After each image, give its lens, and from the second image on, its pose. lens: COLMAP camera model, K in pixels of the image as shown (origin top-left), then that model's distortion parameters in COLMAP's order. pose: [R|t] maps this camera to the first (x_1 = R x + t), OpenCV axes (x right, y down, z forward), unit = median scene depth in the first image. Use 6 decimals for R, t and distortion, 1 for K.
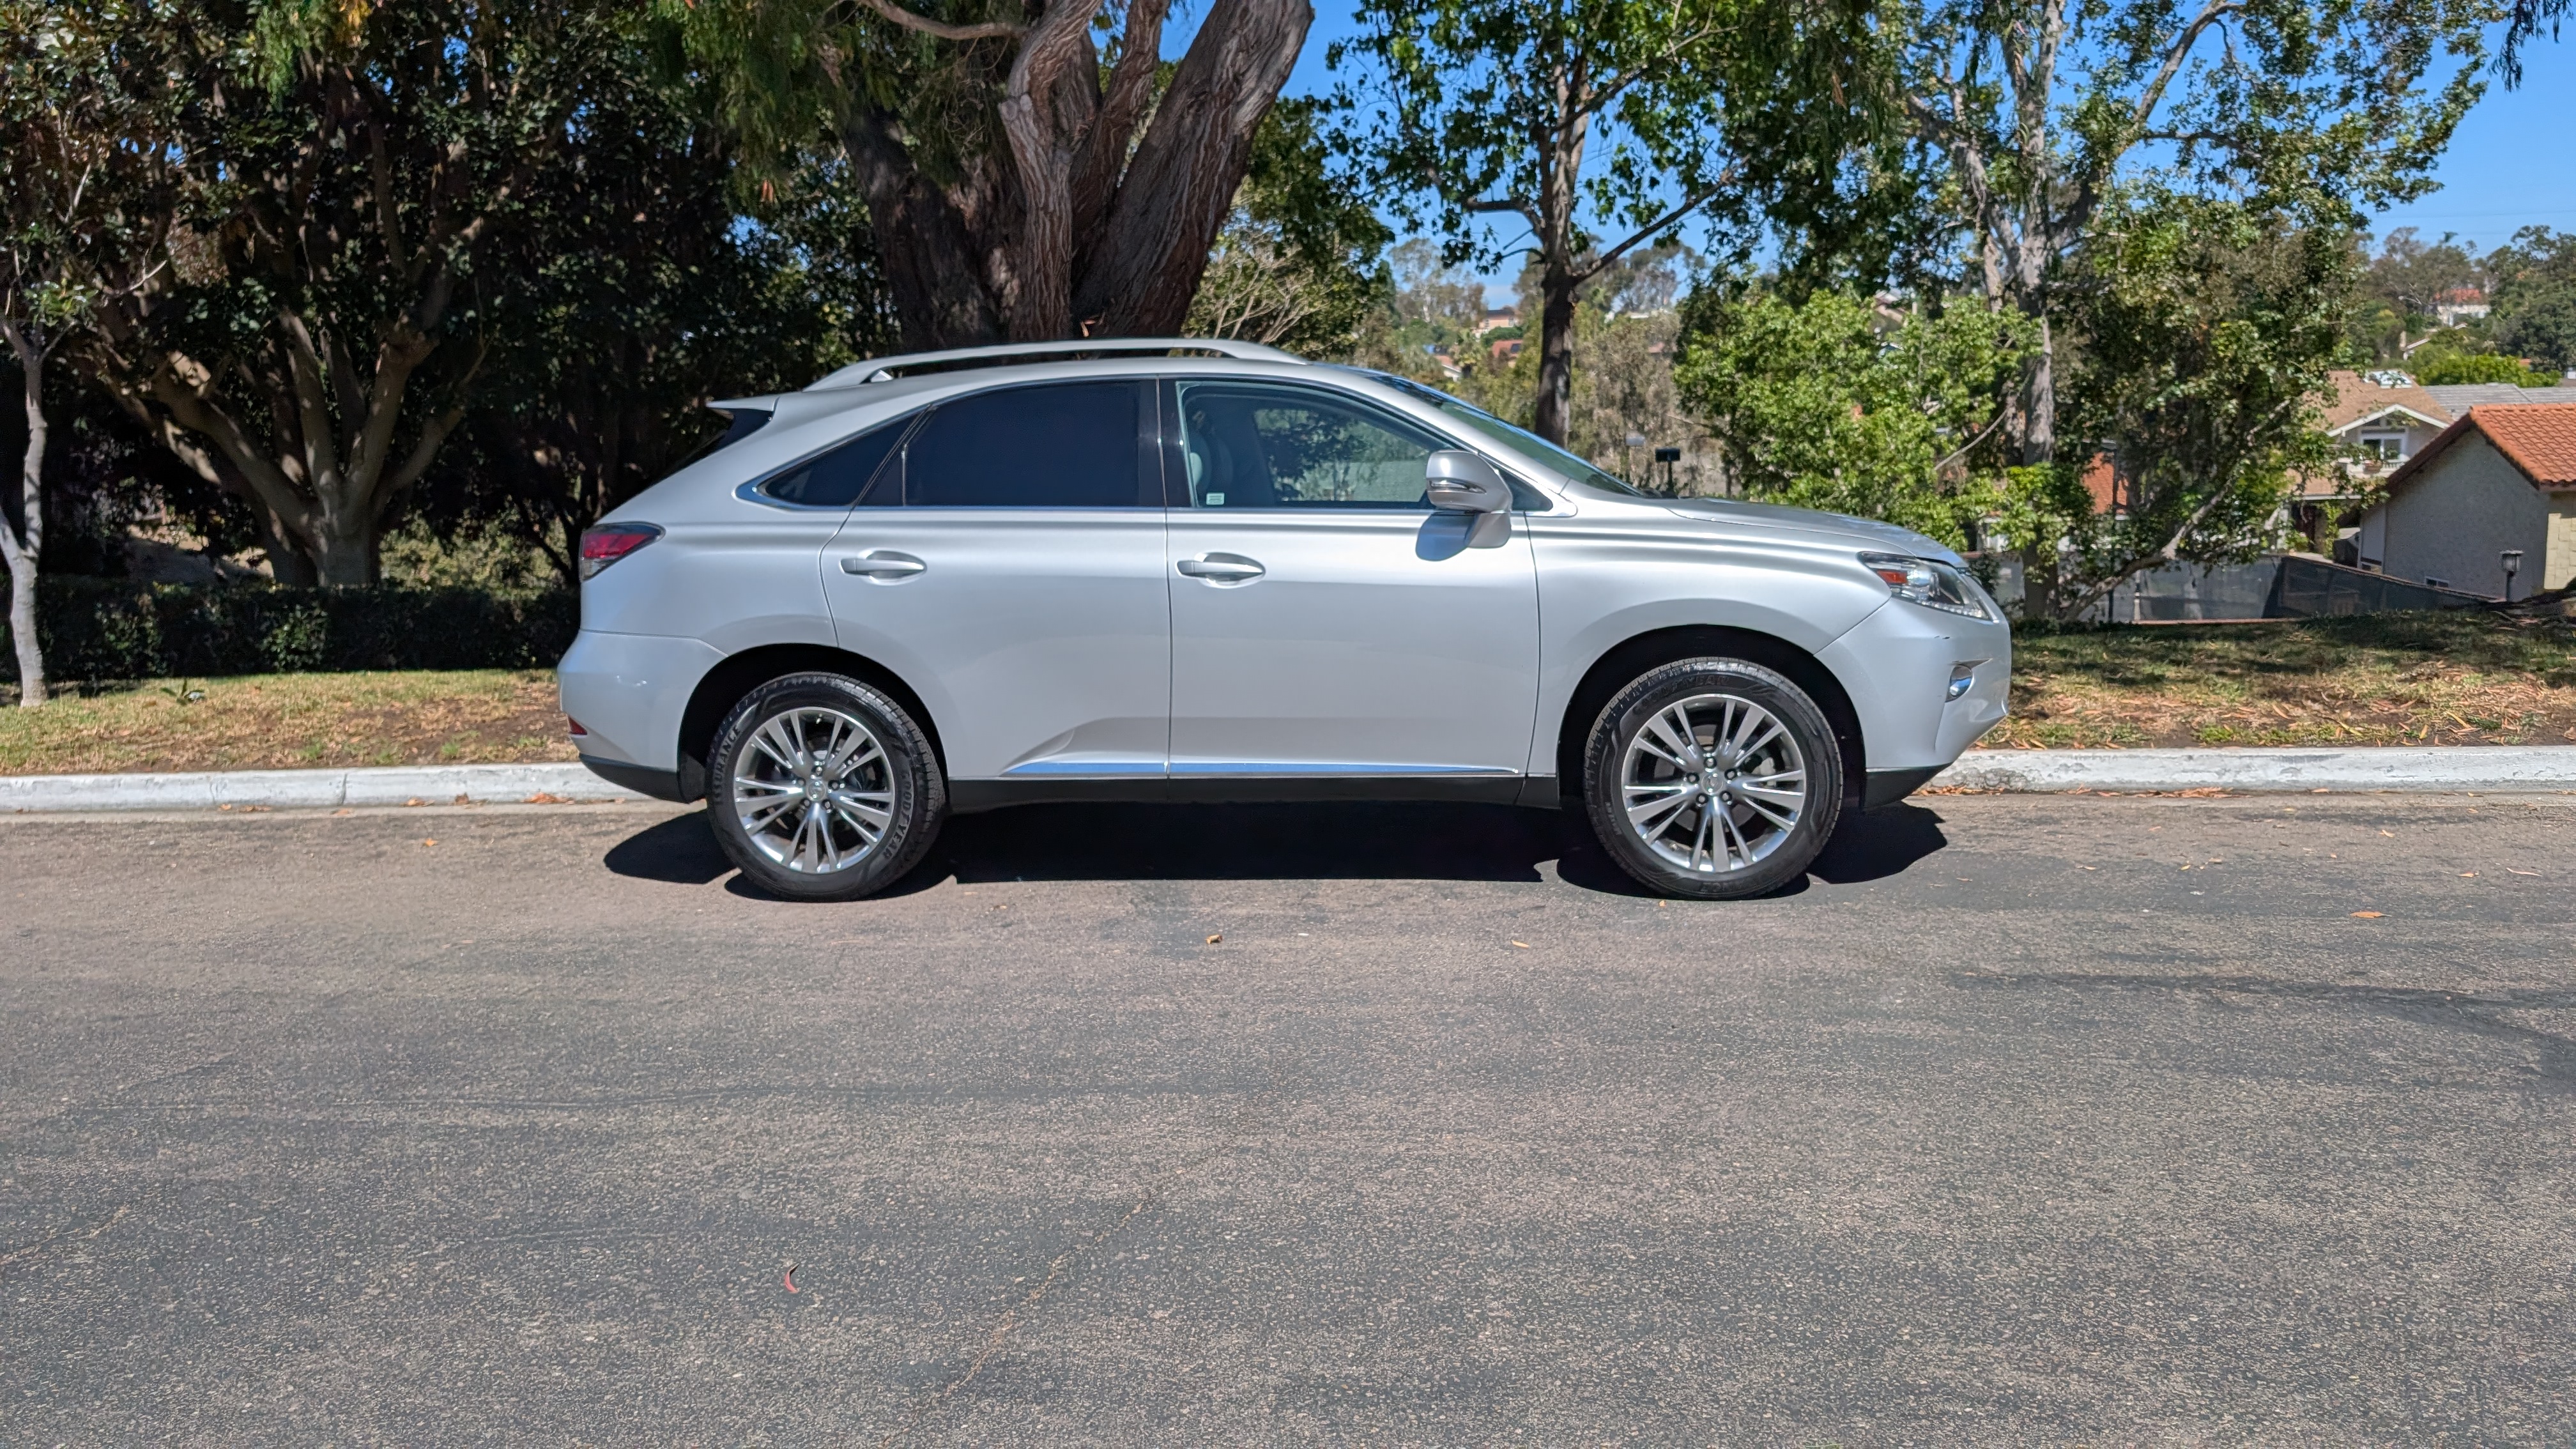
lens RADIAL K [[1863.2, 0, 1287.9], [0, 1863.2, 727.8], [0, 0, 1]] dist [0.003224, 0.000538]
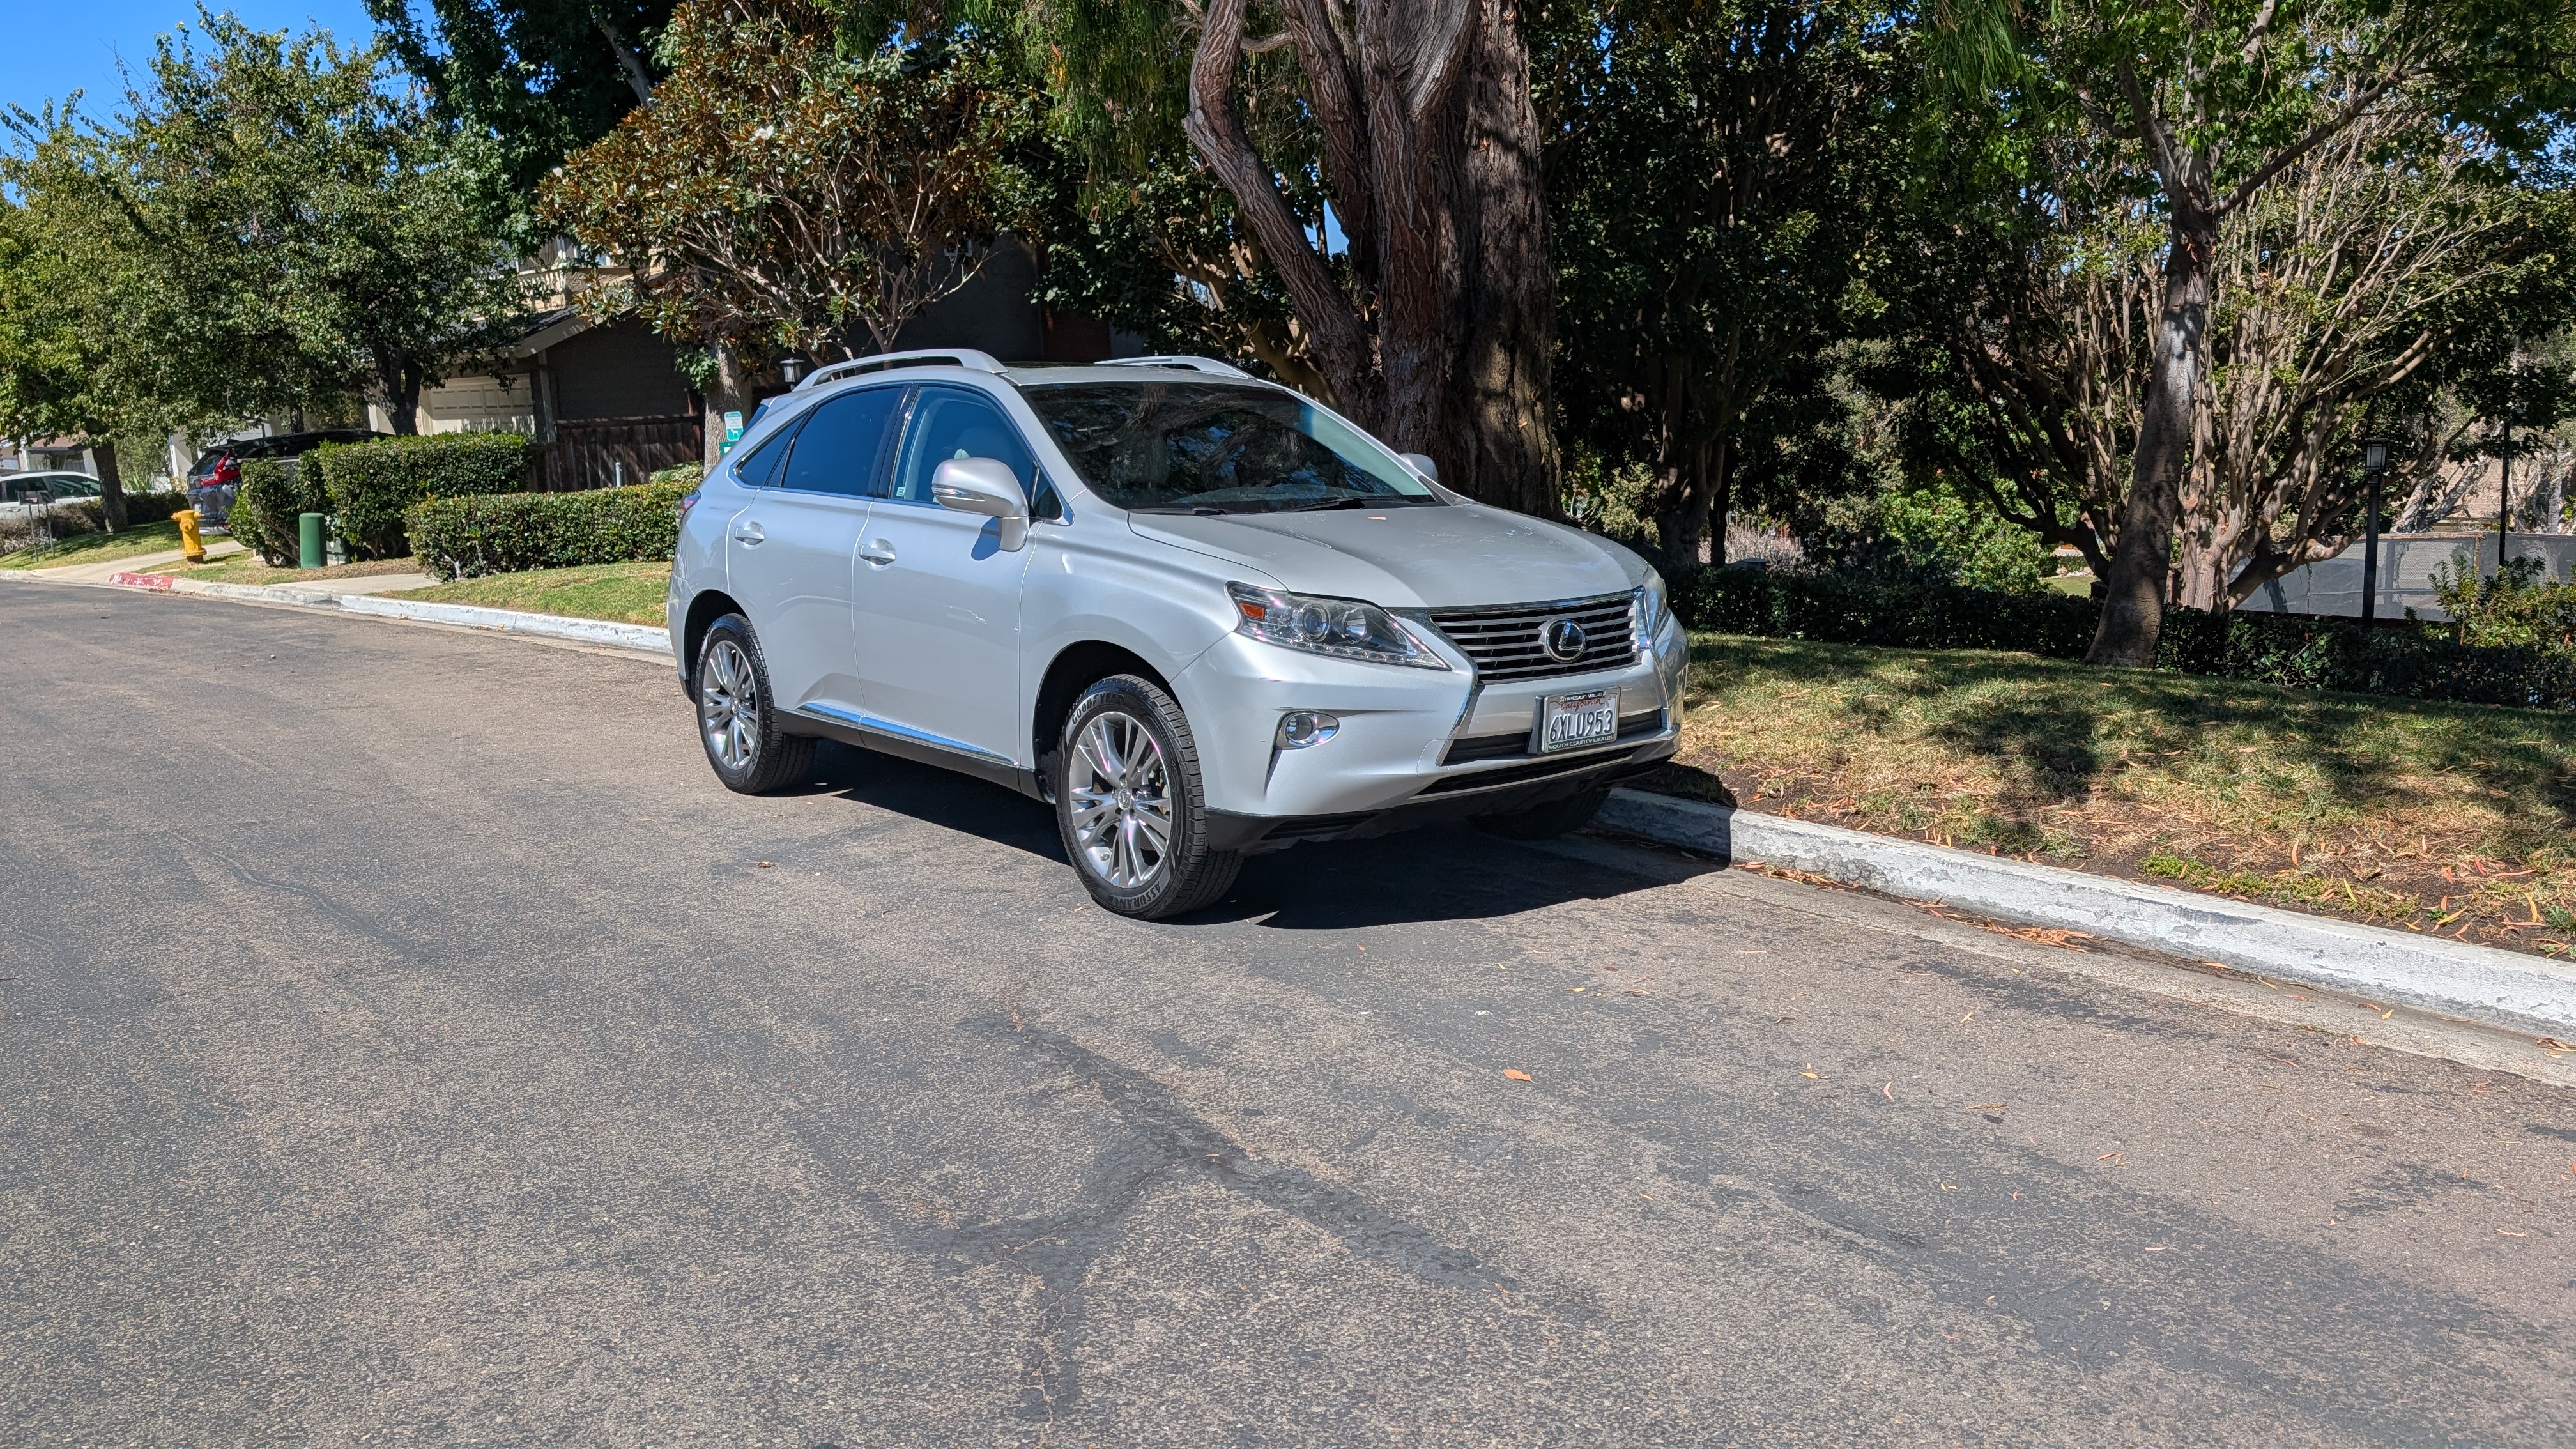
lens RADIAL K [[1863.2, 0, 1281.3], [0, 1863.2, 713.6], [0, 0, 1]] dist [0.003224, 0.000538]
pose [[0.744655, 0.119298, -0.656702, 0.897371], [-0.100934, 0.992709, 0.065885, -0.085973], [0.659774, 0.017222, 0.751267, 0.289256]]
